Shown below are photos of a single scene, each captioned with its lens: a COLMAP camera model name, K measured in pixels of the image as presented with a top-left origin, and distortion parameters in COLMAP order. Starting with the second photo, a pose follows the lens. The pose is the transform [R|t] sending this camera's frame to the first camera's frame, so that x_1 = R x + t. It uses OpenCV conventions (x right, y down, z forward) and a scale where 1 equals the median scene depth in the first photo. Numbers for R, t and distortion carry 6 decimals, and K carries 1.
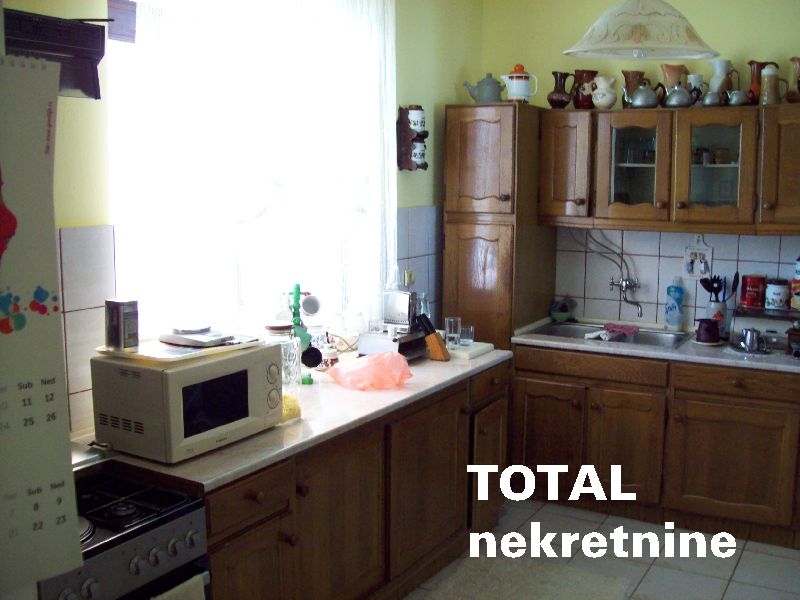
lens RADIAL K [[881.0, 0, 403.0], [0, 881.0, 299.1], [0, 0, 1]] dist [-0.122375, 0.000000]
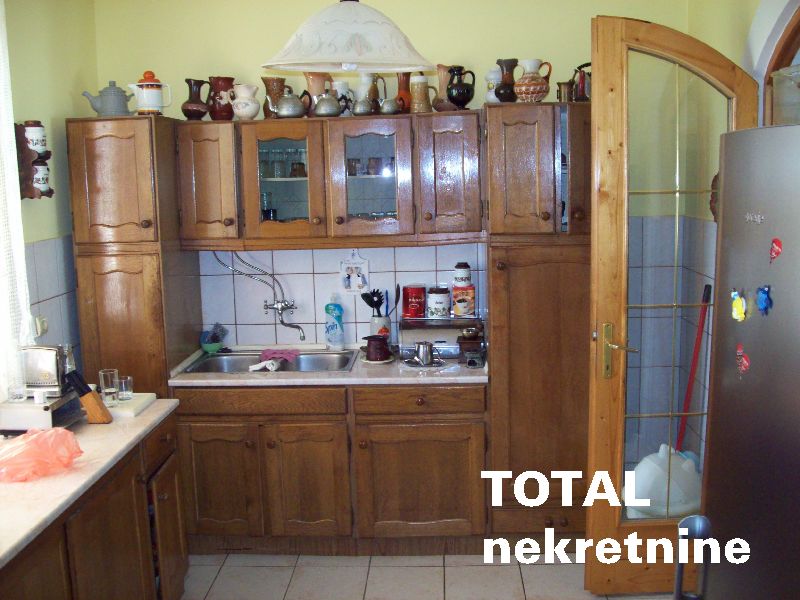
lens RADIAL K [[881.0, 0, 398.4], [0, 881.0, 301.1], [0, 0, 1]] dist [-0.122375, 0.000000]
pose [[0.882841, -0.098000, 0.459334, -0.070529], [0.095484, 0.995015, 0.028769, -0.040303], [-0.459864, 0.018460, 0.887797, 0.115931]]
